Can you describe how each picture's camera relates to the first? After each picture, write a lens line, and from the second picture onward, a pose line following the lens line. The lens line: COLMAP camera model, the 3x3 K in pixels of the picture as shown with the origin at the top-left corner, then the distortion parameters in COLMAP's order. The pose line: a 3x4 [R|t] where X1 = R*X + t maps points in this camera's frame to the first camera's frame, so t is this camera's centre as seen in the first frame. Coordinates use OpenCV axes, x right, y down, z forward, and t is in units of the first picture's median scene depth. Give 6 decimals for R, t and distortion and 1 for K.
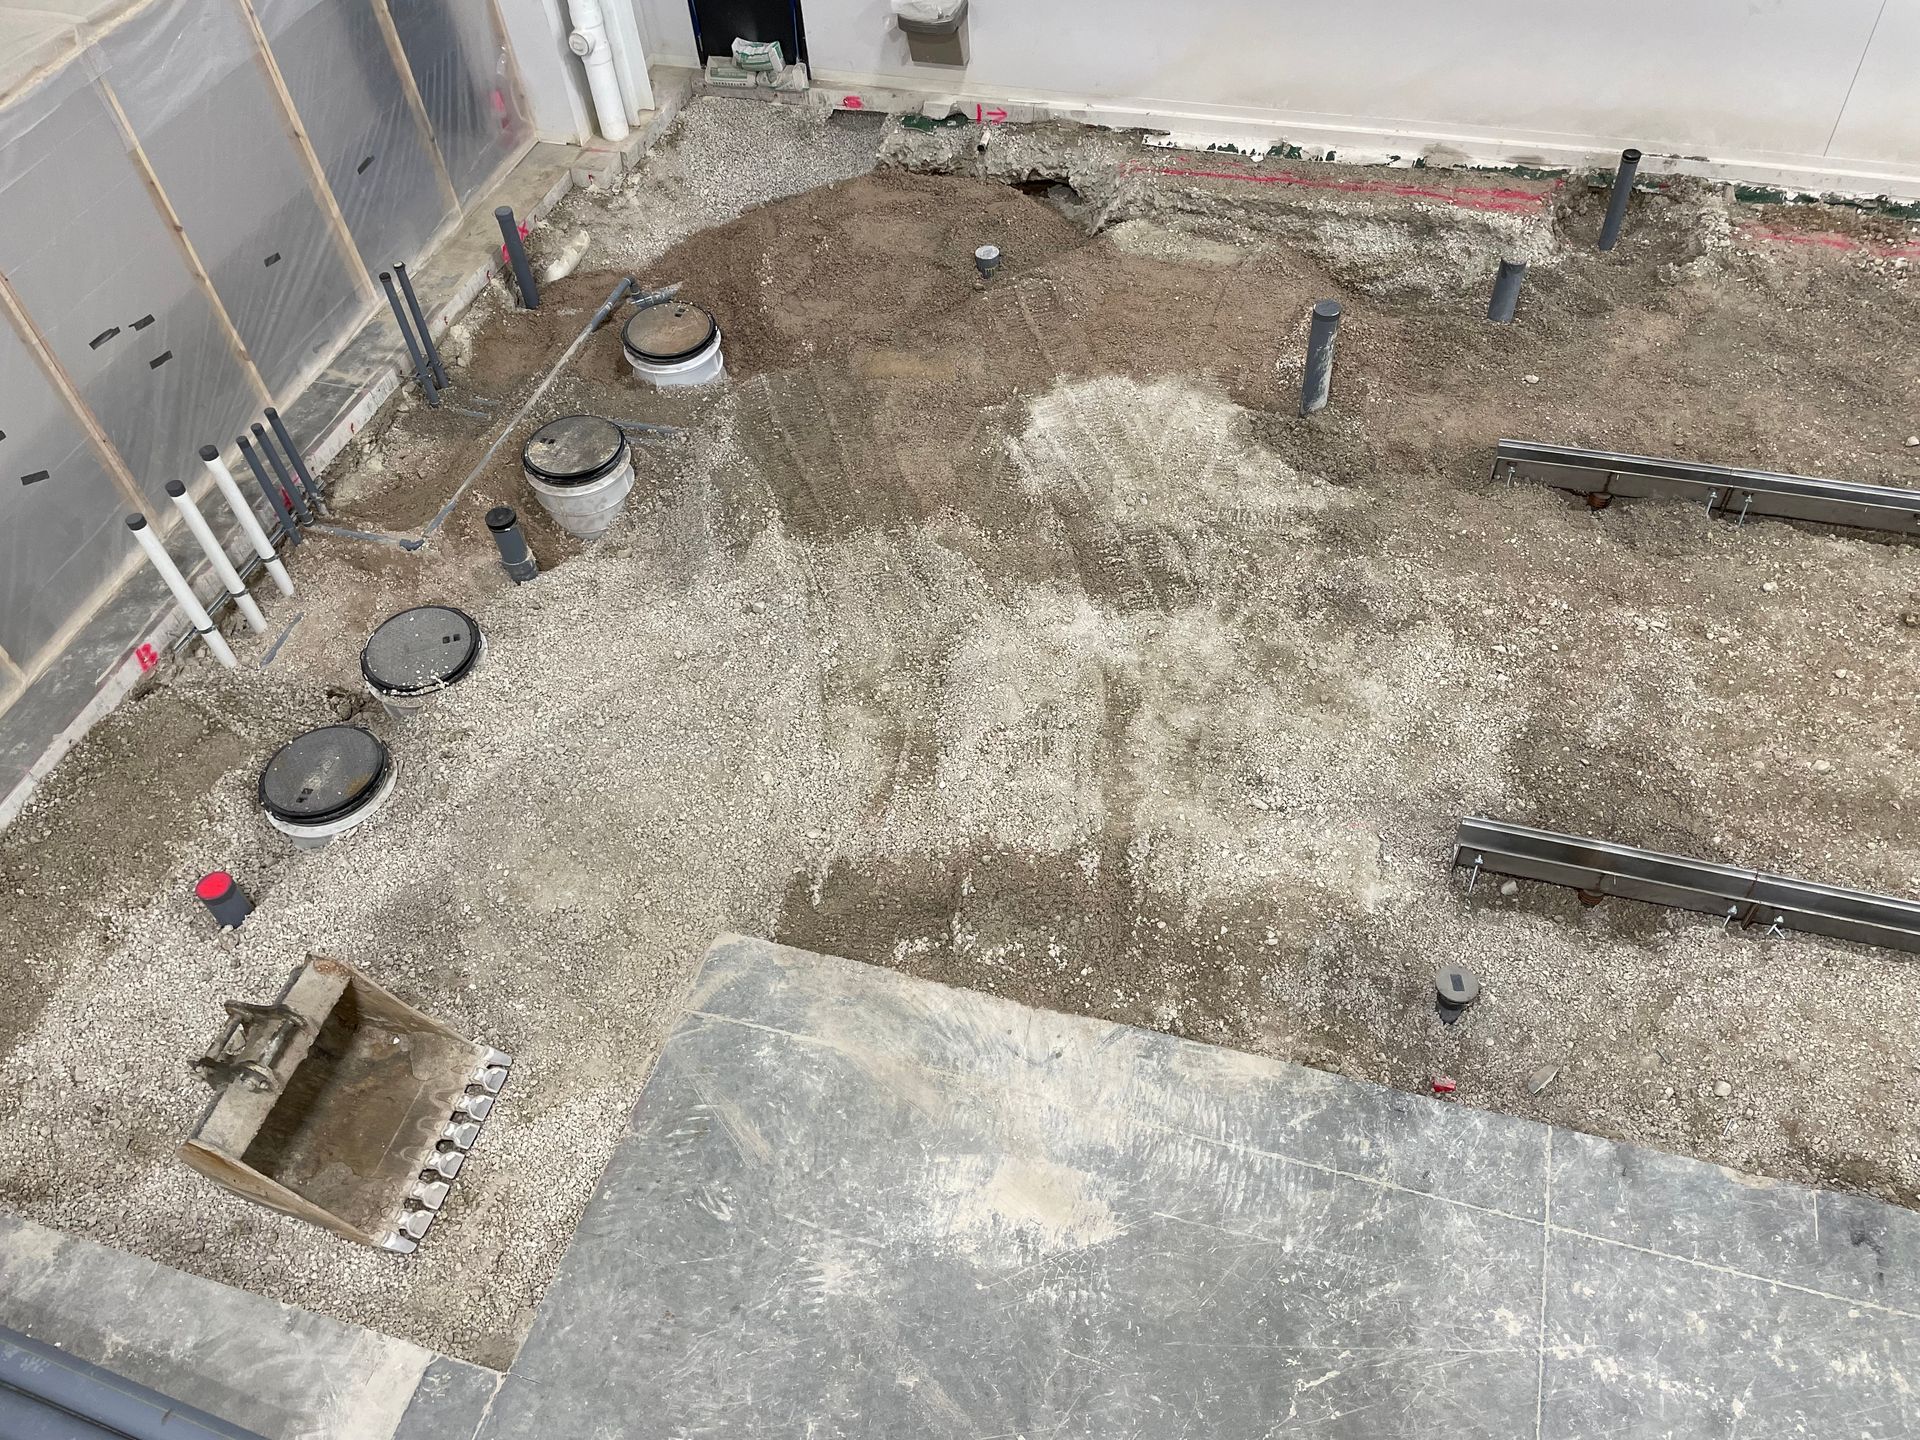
lens RADIAL K [[1485.9, 0, 948.9], [0, 1485.9, 707.7], [0, 0, 1]] dist [0.094615, -0.124545]
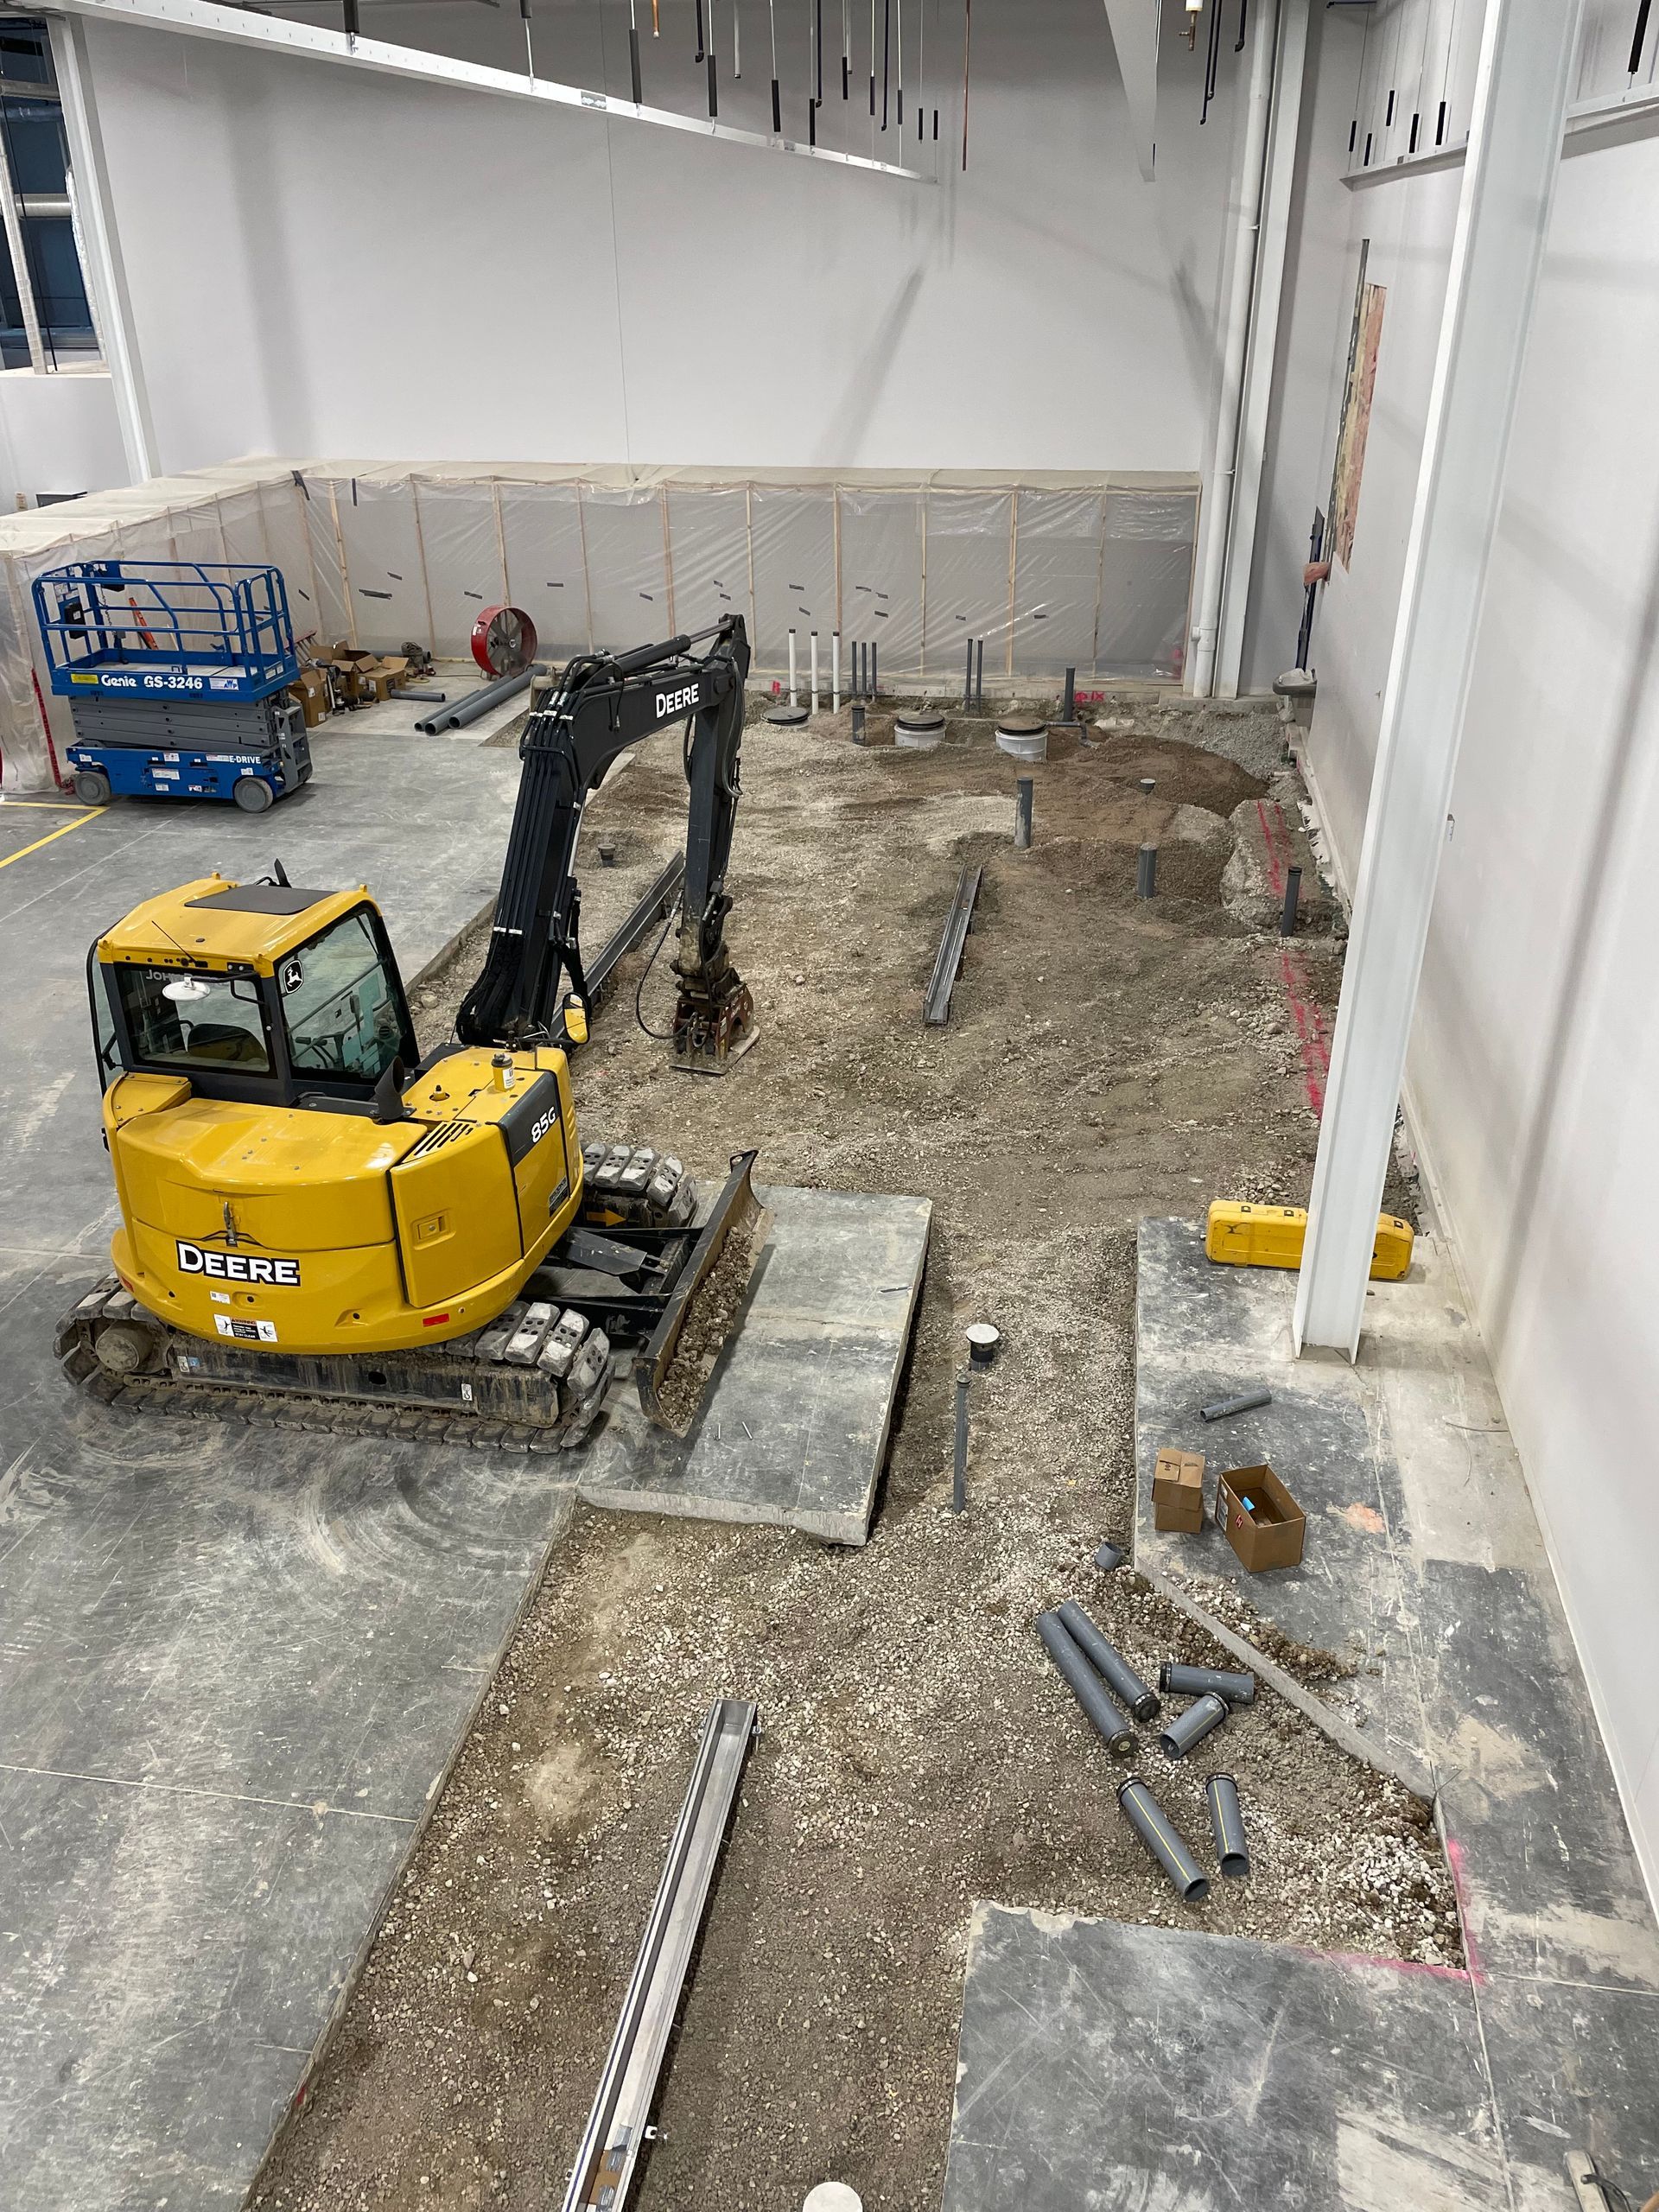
lens RADIAL K [[1711.9, 0, 826.5], [0, 1711.9, 1125.2], [0, 0, 1]] dist [0.094615, -0.124545]
pose [[0.142635, 0.520611, -0.841796, 2.241030], [-0.743758, 0.617531, 0.255890, -0.385525], [0.653054, 0.589593, 0.475290, 0.165757]]
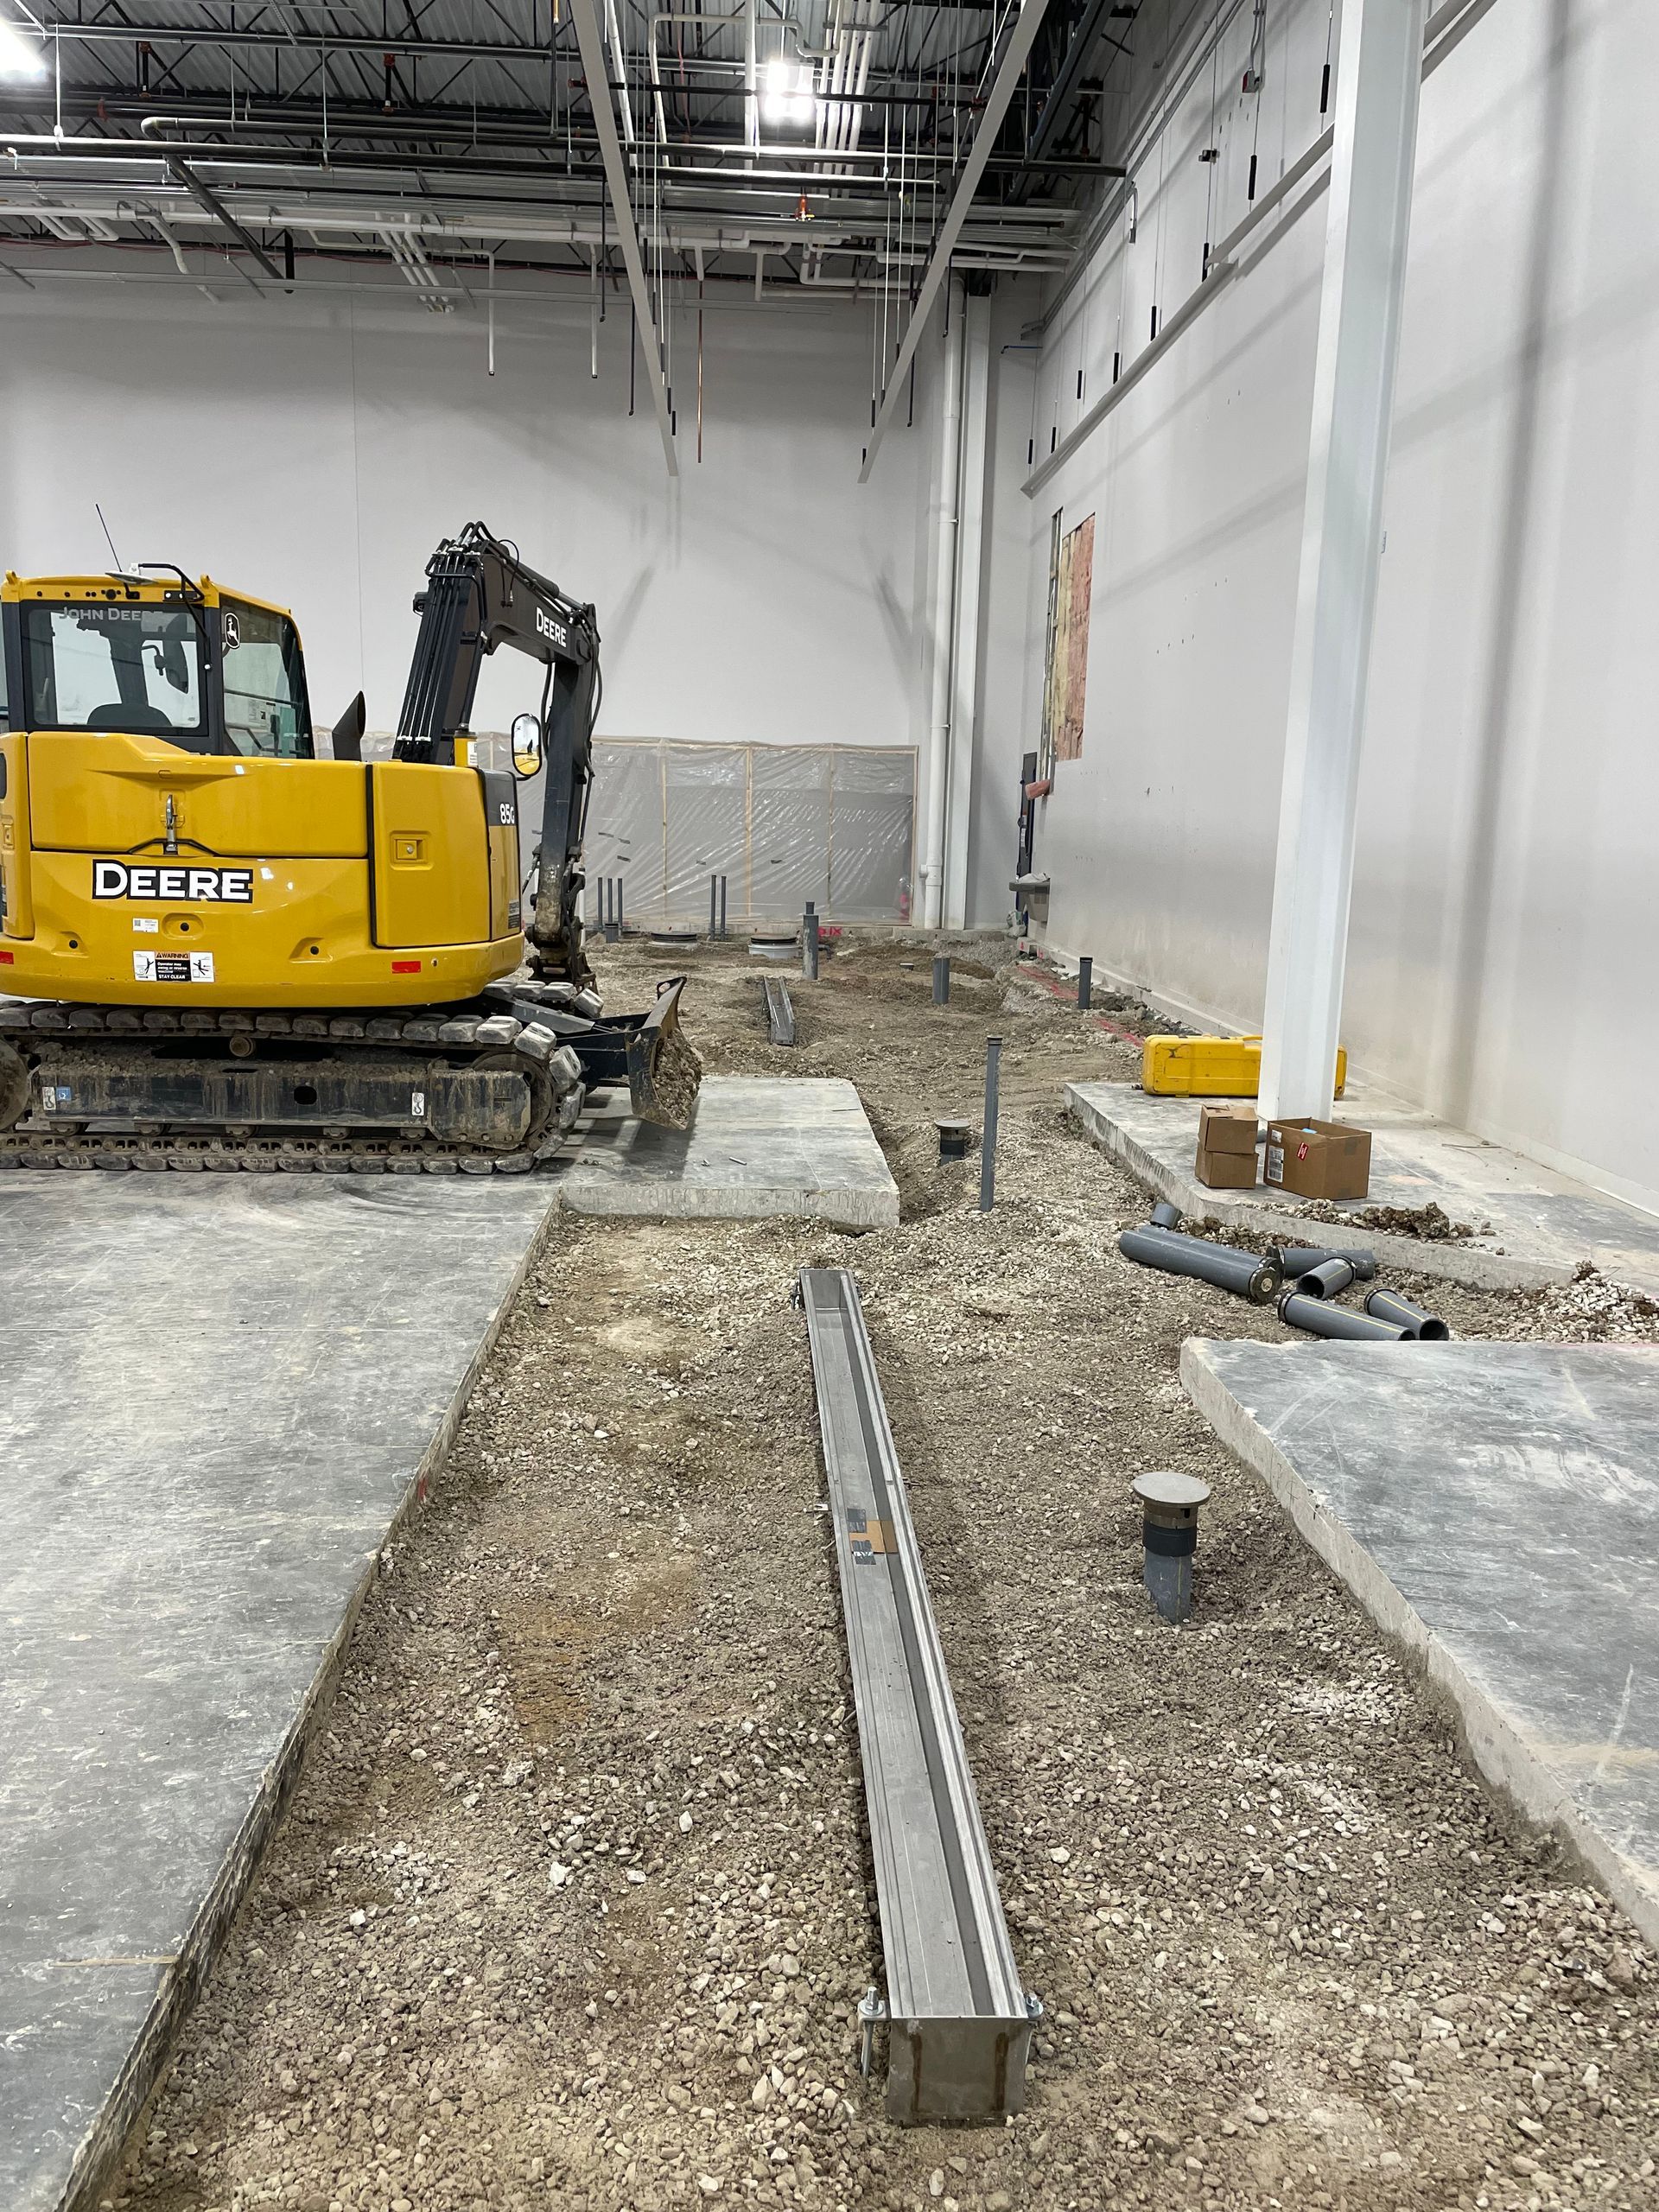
lens RADIAL K [[1711.9, 0, 838.9], [0, 1711.9, 1105.4], [0, 0, 1]] dist [0.094615, -0.124545]
pose [[0.356801, 0.234897, -0.904166, 2.301490], [-0.733876, 0.669356, -0.115707, 0.099953], [0.578030, 0.704831, 0.411212, 0.380277]]
